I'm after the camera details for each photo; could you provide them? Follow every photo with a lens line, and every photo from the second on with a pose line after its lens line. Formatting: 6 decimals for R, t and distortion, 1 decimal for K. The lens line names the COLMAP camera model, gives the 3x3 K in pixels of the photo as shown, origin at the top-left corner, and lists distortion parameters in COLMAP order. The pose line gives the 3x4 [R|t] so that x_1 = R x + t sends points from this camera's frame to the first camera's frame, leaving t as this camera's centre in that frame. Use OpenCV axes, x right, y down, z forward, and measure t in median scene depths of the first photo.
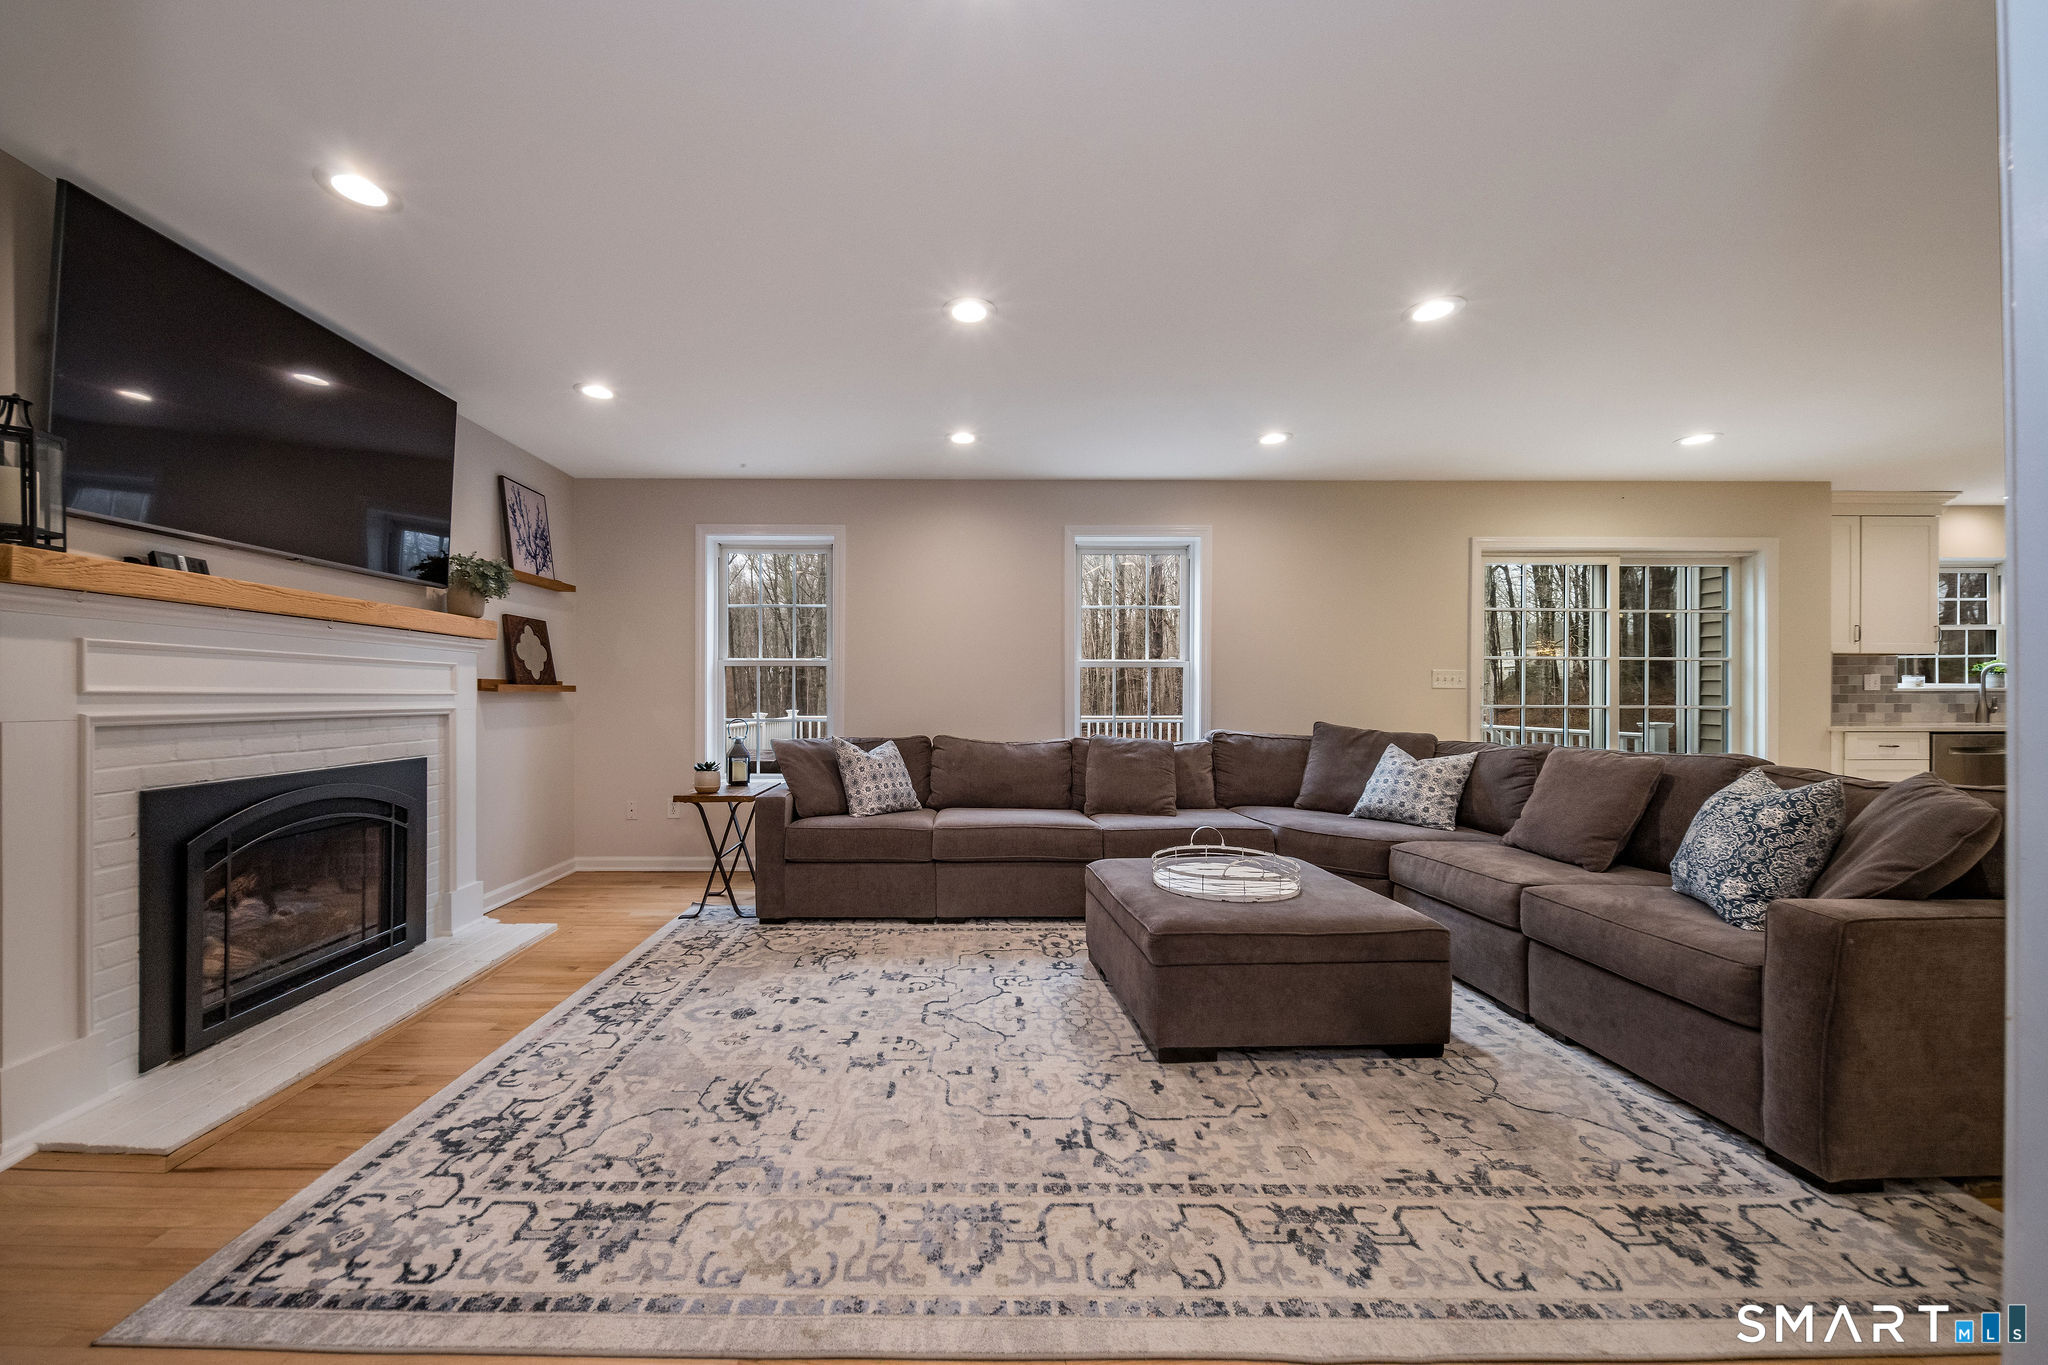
lens RADIAL K [[746.6, 0, 944.4], [0, 746.6, 692.0], [0, 0, 1]] dist [0.000273, -0.000161]
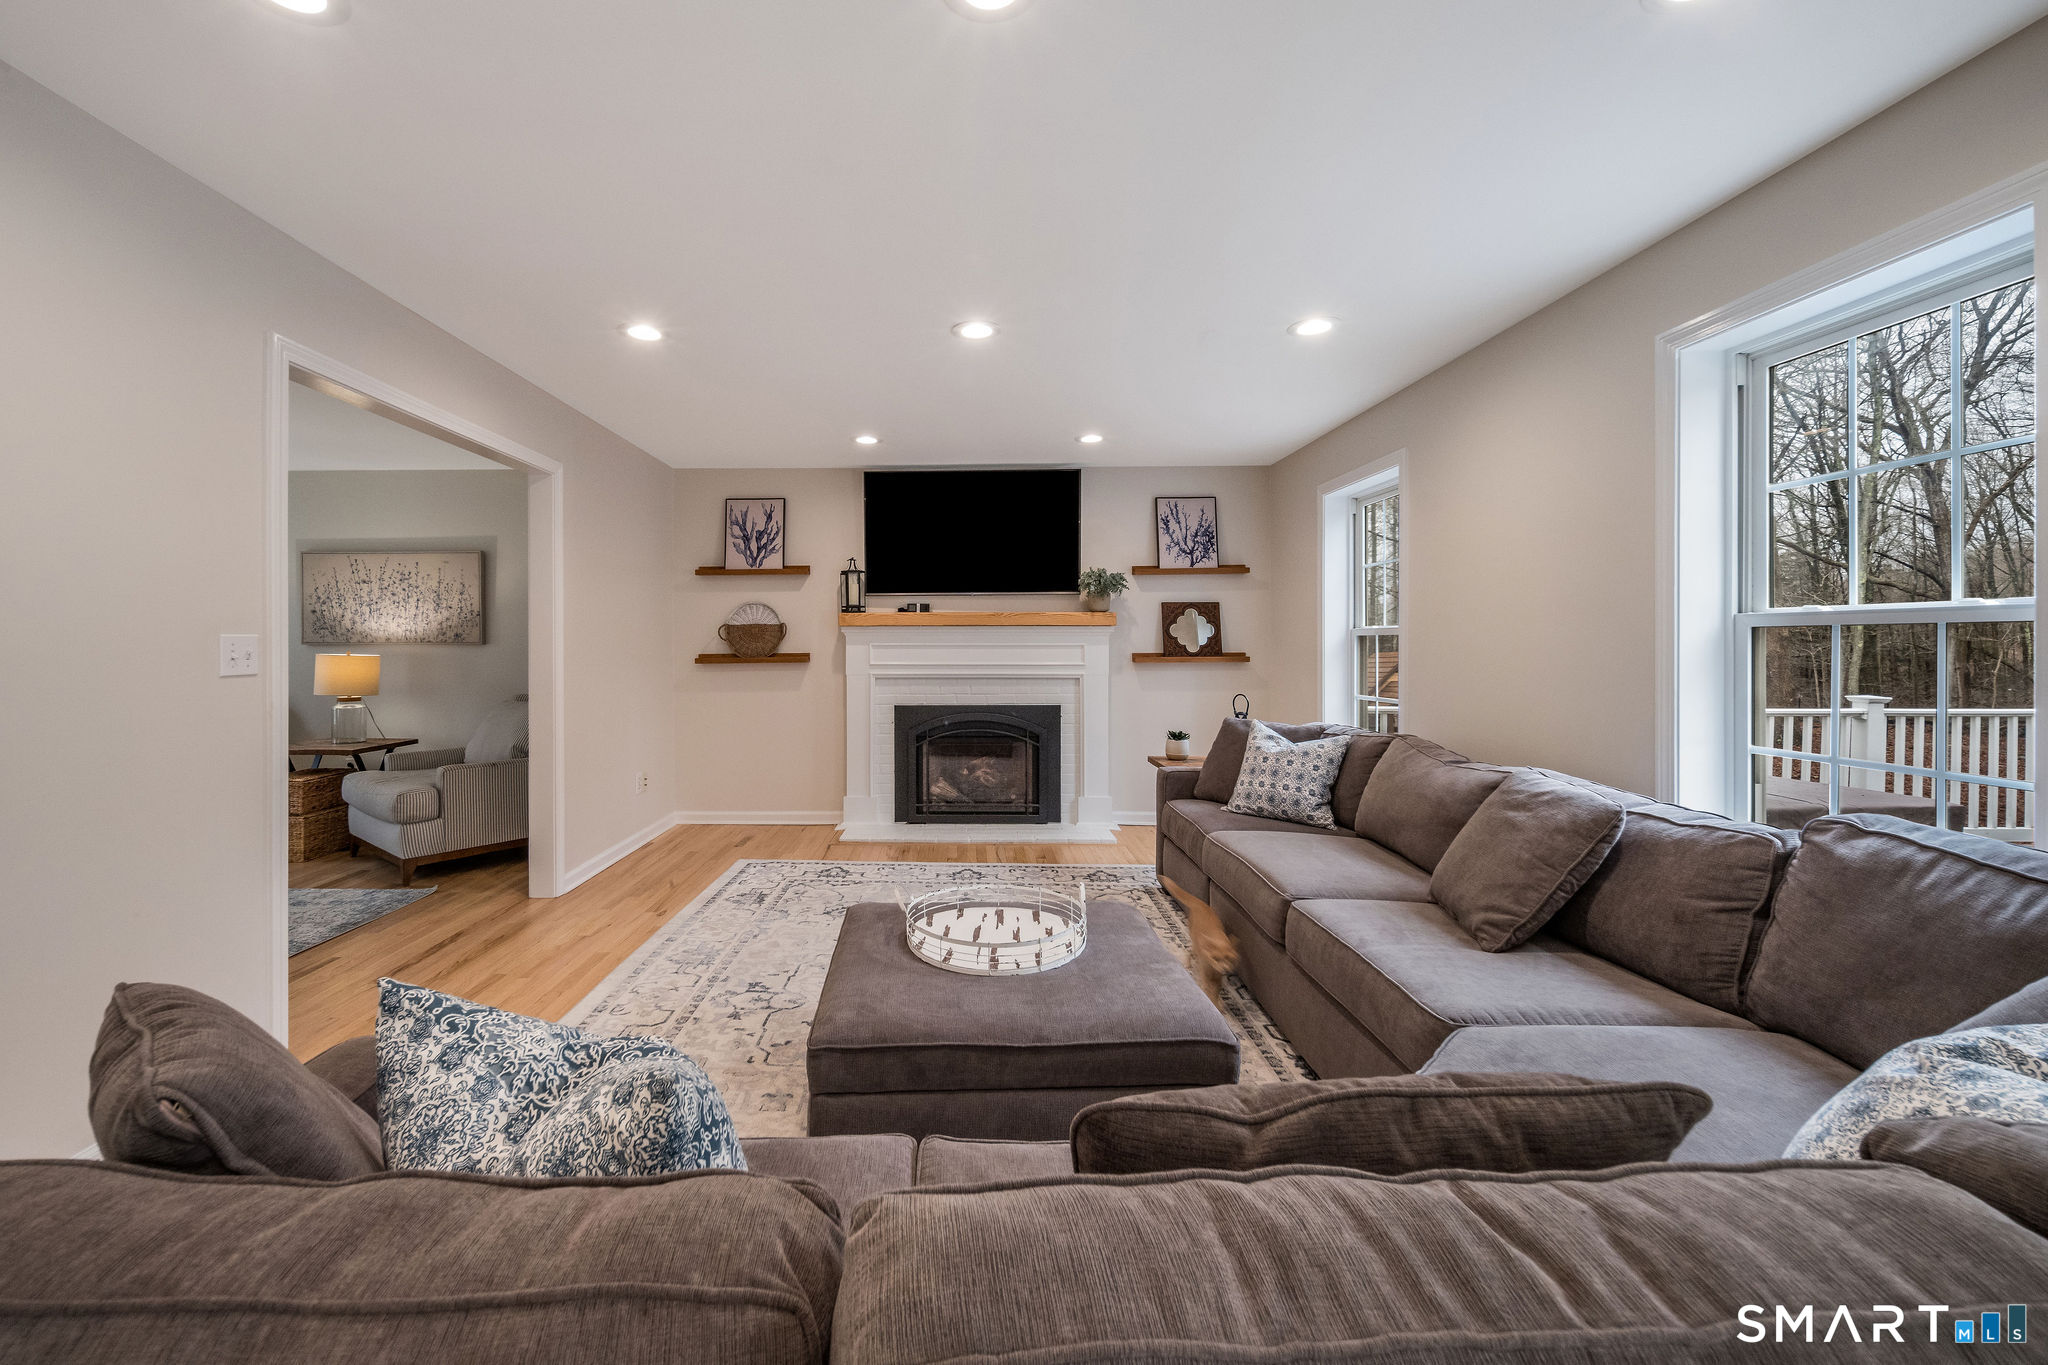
lens RADIAL K [[736.8, 0, 912.0], [0, 736.8, 655.7], [0, 0, 1]] dist [-0.001812, -0.000124]
pose [[-0.002557, 0.008343, -0.999962, 0.919794], [0.005644, 0.999949, 0.008329, -0.032763], [0.999981, -0.005622, -0.002604, 0.749330]]
